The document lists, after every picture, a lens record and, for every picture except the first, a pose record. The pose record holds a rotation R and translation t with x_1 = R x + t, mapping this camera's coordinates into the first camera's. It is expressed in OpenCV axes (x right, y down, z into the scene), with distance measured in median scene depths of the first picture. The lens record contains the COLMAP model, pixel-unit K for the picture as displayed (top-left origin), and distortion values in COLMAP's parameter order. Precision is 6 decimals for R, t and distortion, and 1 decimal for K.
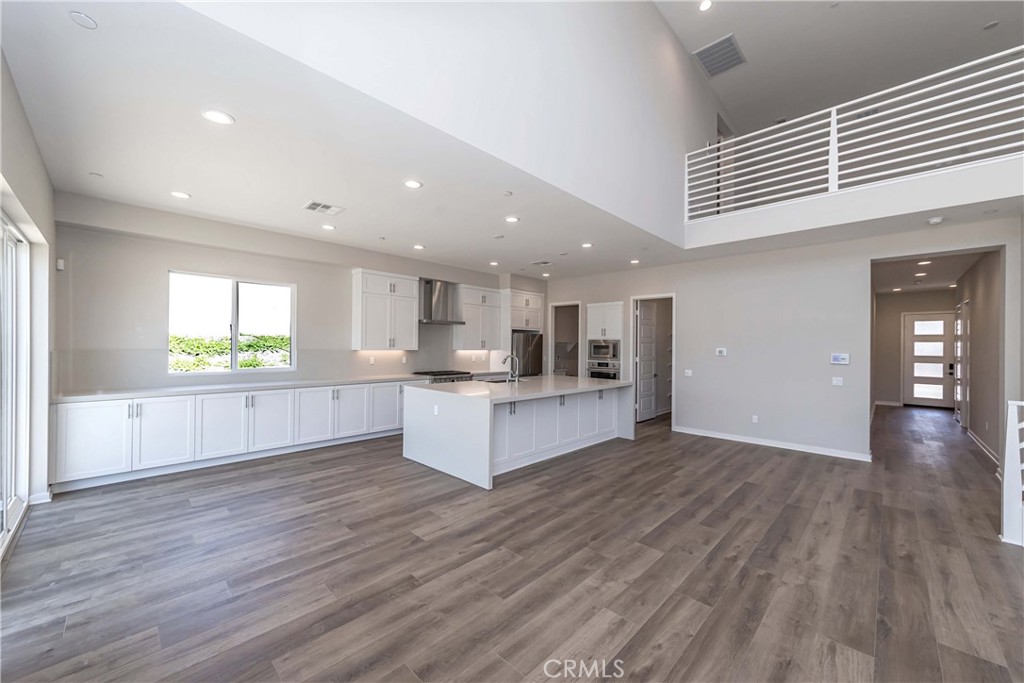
lens RADIAL K [[391.4, 0, 507.5], [0, 391.4, 343.0], [0, 0, 1]] dist [-0.006899, -0.000341]
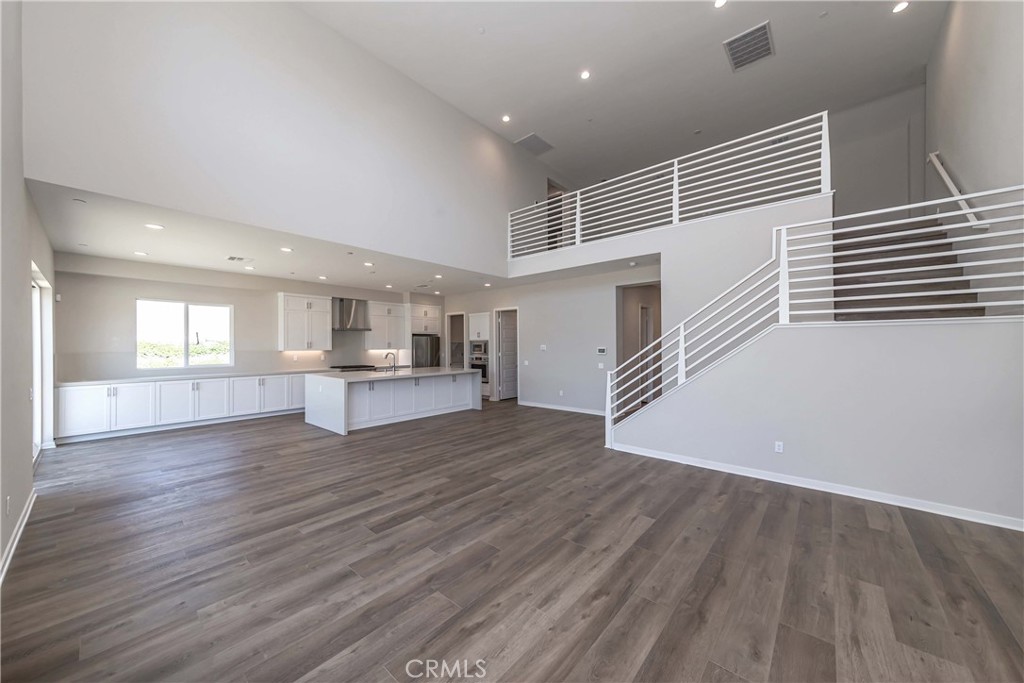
lens RADIAL K [[365.7, 0, 505.0], [0, 365.7, 342.7], [0, 0, 1]] dist [-0.002307, 0.001506]
pose [[0.998605, -0.015550, 0.050462, 0.422003], [0.015621, 0.999877, -0.000997, 0.003742], [-0.050440, 0.001784, 0.998725, -0.421231]]
